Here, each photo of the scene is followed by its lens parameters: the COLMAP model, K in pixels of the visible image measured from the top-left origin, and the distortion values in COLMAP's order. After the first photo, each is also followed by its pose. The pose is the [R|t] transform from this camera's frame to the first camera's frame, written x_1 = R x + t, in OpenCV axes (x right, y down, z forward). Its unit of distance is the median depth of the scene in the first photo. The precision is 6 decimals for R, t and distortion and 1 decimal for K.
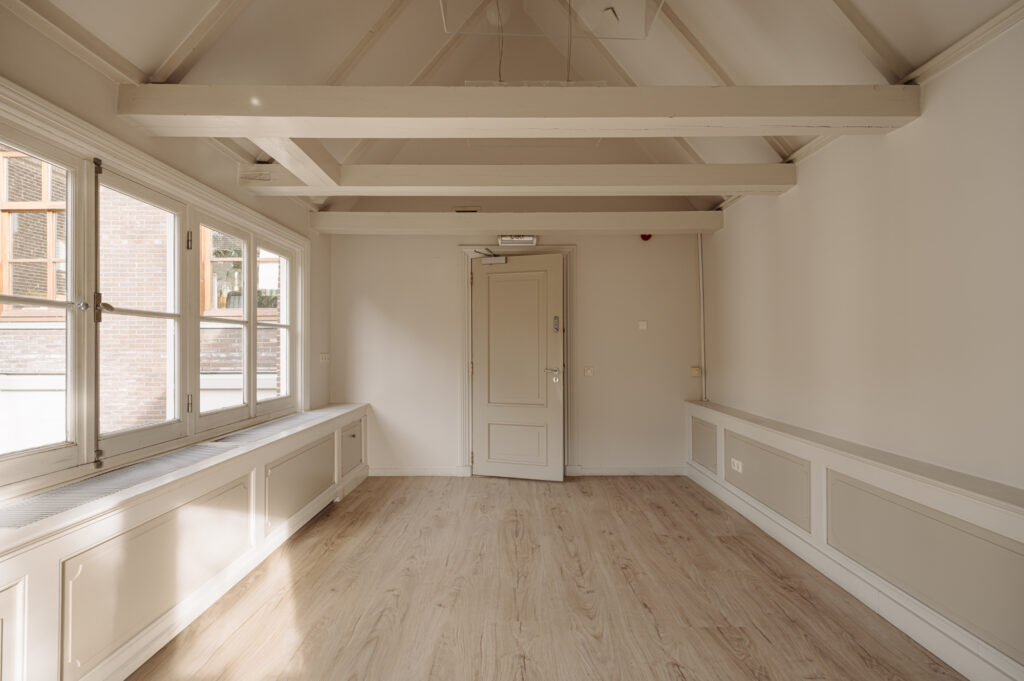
lens RADIAL K [[510.7, 0, 501.7], [0, 510.7, 344.0], [0, 0, 1]] dist [-0.000152, 0.000336]
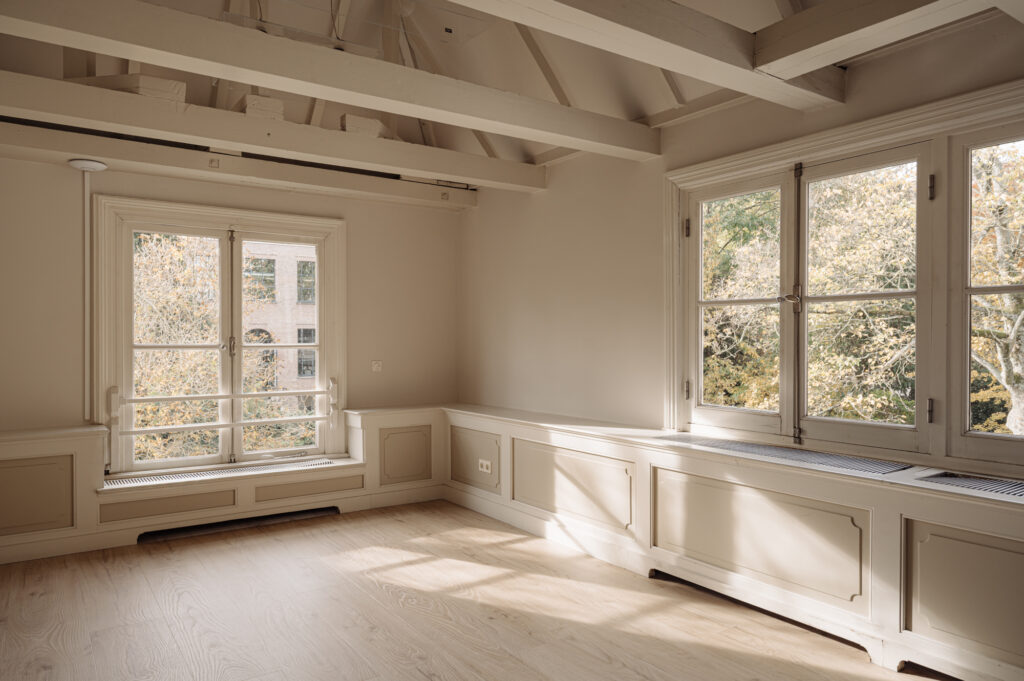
lens RADIAL K [[686.1, 0, 512.0], [0, 686.1, 340.5], [0, 0, 1]] dist [-0.004568, -0.000701]
pose [[-0.817054, 0.009385, -0.576484, 0.559604], [0.009385, 0.999952, 0.002979, 0.008991], [0.576484, -0.002977, -0.817103, 1.824756]]
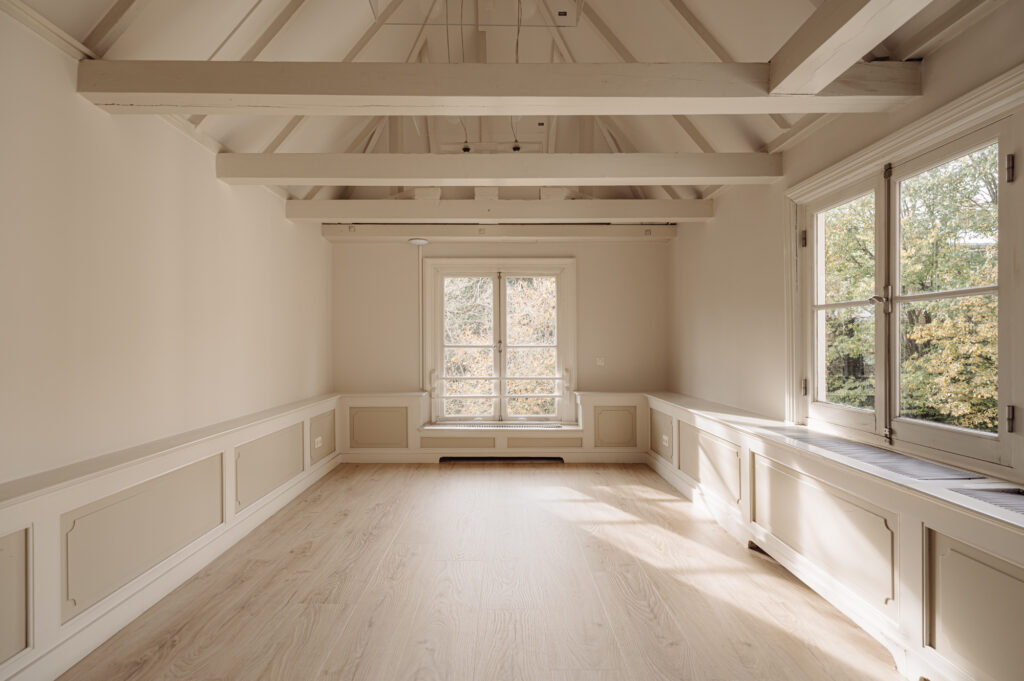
lens RADIAL K [[510.7, 0, 501.7], [0, 510.7, 344.0], [0, 0, 1]] dist [-0.000152, 0.000336]
pose [[-0.999925, 0.008277, -0.009052, 0.056790], [0.008307, 0.999960, -0.003350, 0.022302], [0.009024, -0.003425, -0.999953, 2.064246]]
